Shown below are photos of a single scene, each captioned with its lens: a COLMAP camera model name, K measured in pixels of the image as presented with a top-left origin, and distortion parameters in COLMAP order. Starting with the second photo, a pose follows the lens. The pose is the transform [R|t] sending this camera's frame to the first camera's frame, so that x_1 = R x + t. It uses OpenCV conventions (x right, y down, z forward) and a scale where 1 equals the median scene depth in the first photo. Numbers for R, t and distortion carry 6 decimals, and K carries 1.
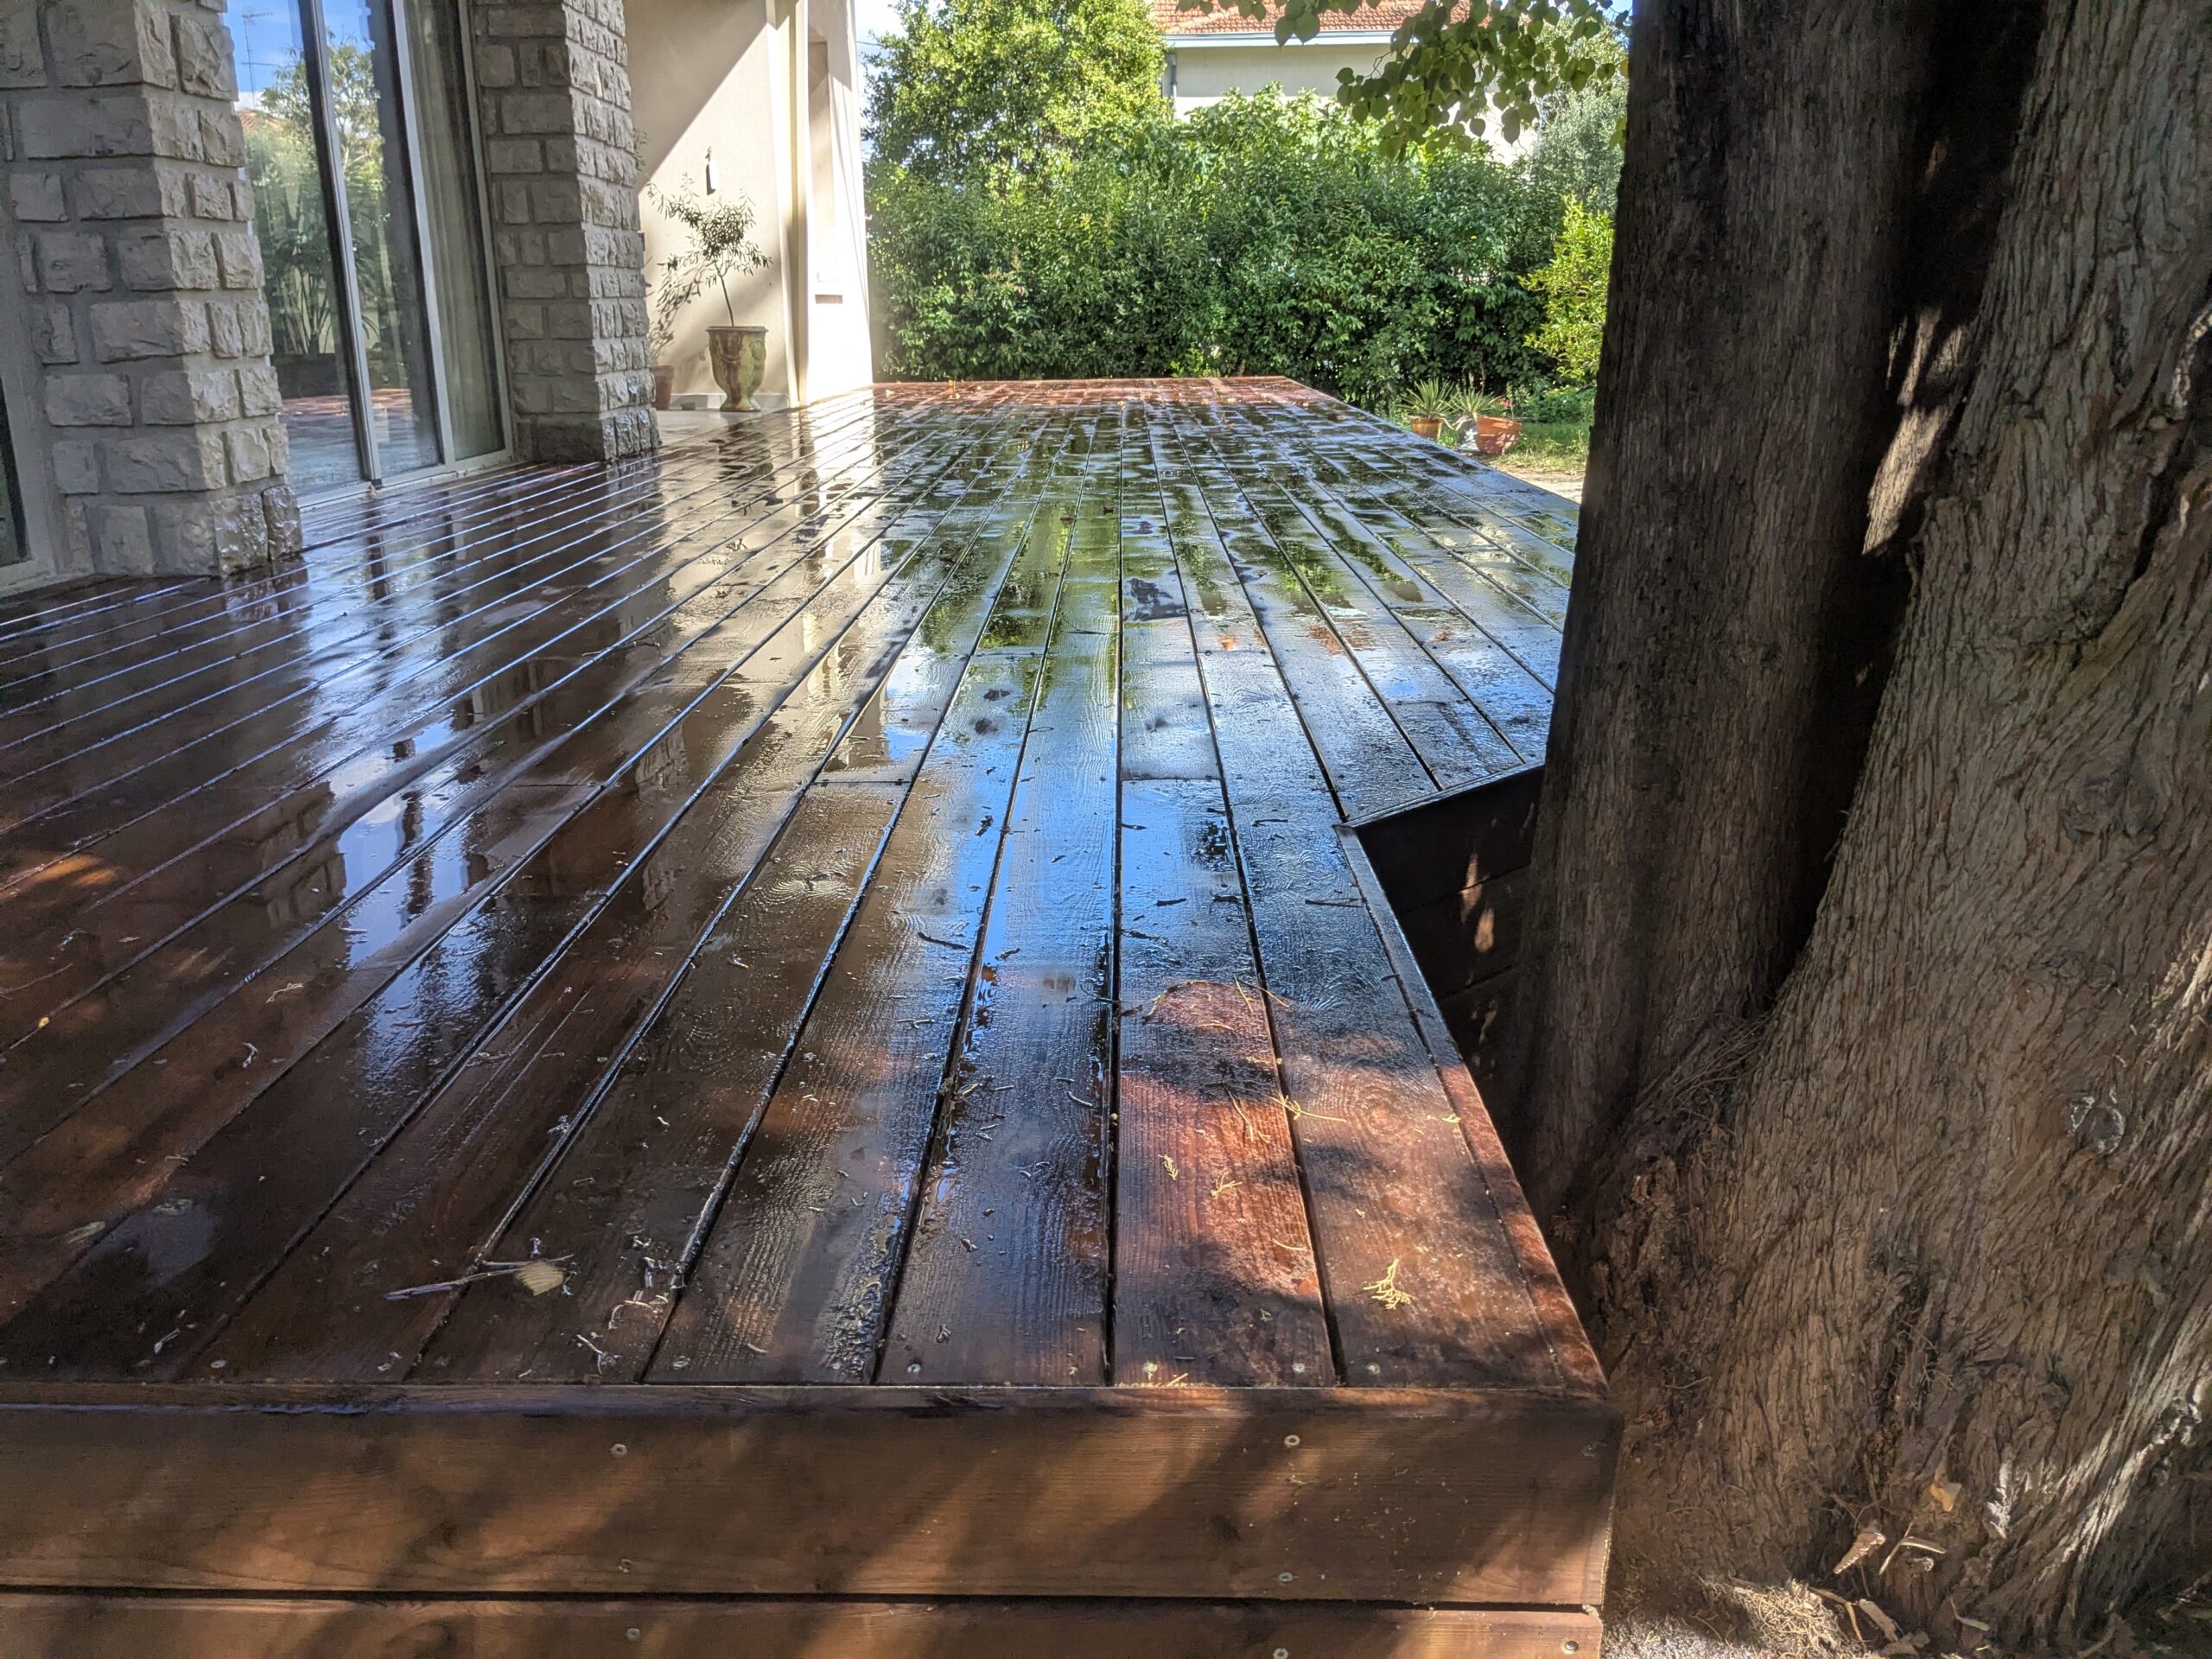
lens RADIAL K [[1755.4, 0, 1106.0], [0, 1755.4, 829.5], [0, 0, 1]] dist [-0.002722, -0.056740]
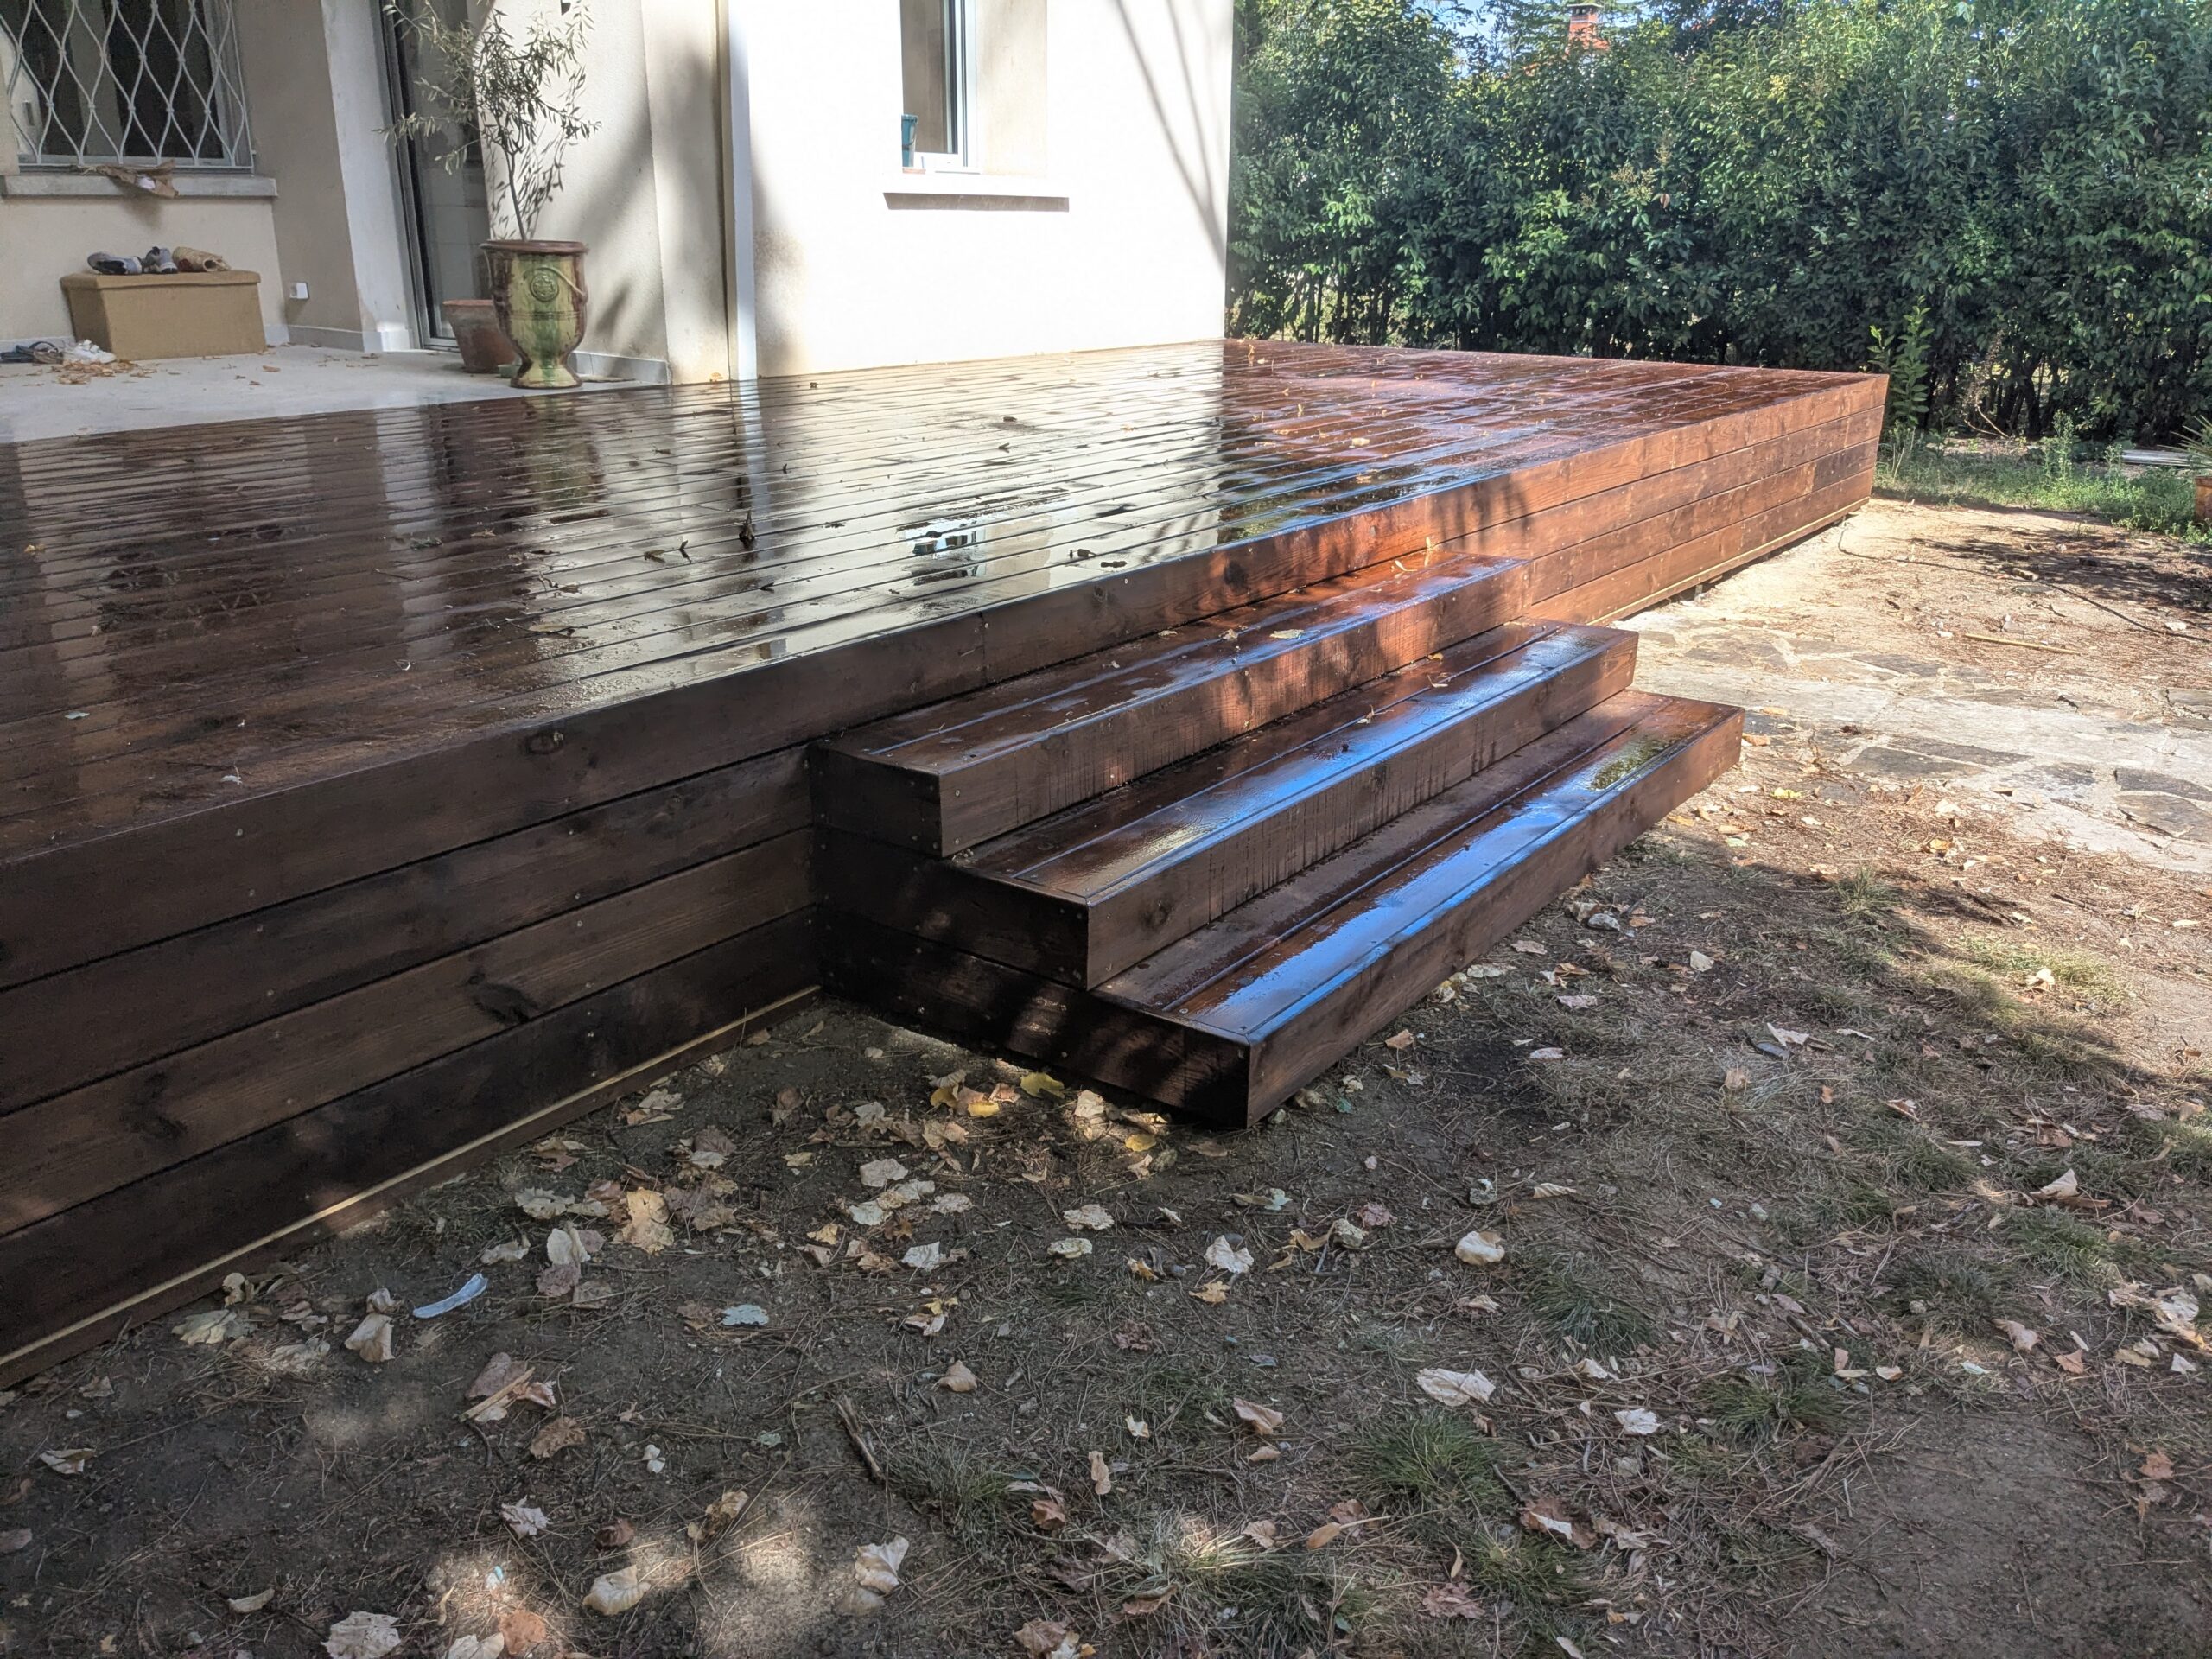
lens RADIAL K [[1755.4, 0, 1106.0], [0, 1755.4, 829.5], [0, 0, 1]] dist [-0.002722, -0.056740]
pose [[0.821746, 0.206155, -0.531256, 0.169368], [-0.181310, 0.978408, 0.099223, -0.109641], [0.540240, 0.014786, 0.841381, 0.359355]]
